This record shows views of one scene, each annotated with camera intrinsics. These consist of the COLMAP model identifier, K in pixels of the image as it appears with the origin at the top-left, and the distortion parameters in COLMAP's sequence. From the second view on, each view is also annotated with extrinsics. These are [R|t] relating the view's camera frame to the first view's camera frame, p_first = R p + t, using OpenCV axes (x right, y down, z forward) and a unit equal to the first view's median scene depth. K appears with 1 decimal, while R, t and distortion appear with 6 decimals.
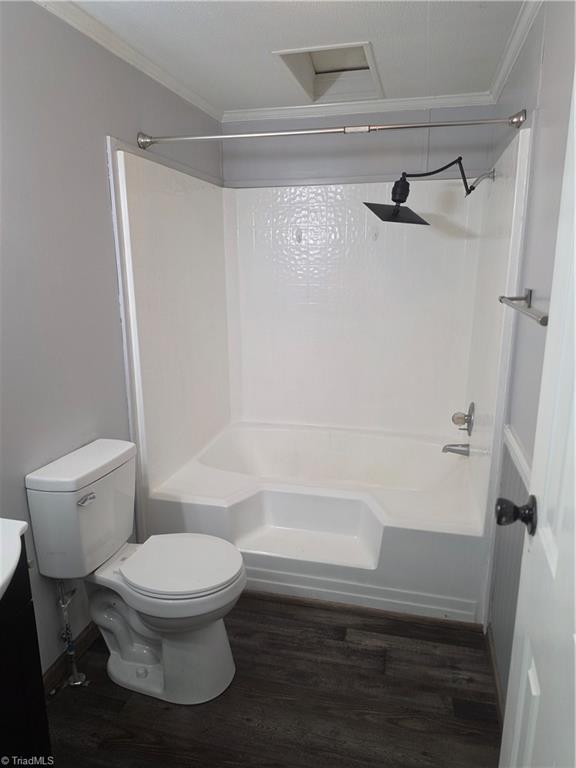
lens RADIAL K [[521.2, 0, 288.0], [0, 521.2, 384.0], [0, 0, 1]] dist [-0.005806, -0.006324]
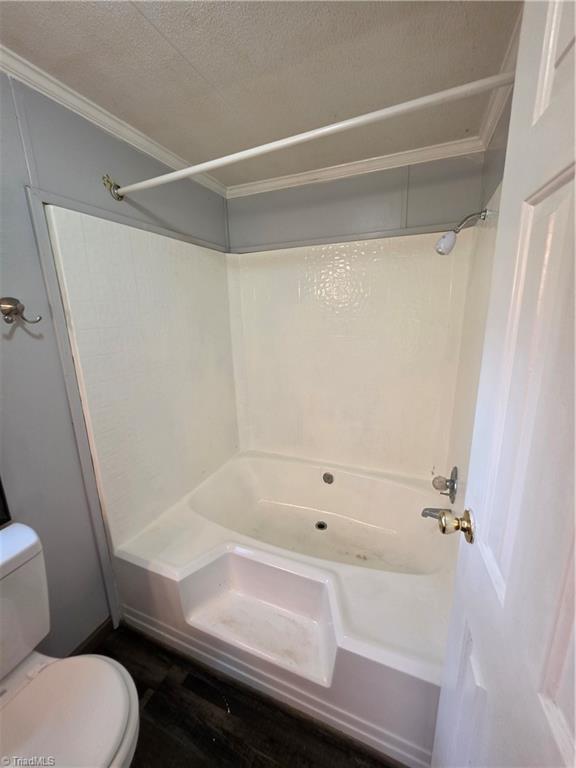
lens RADIAL K [[312.1, 0, 288.2], [0, 312.1, 378.5], [0, 0, 1]] dist [-0.000502, -0.000101]
pose [[0.987705, 0.008204, -0.156115, 0.198068], [-0.009234, 0.999940, -0.005874, -0.158791], [0.156057, 0.007244, 0.987721, 0.551131]]
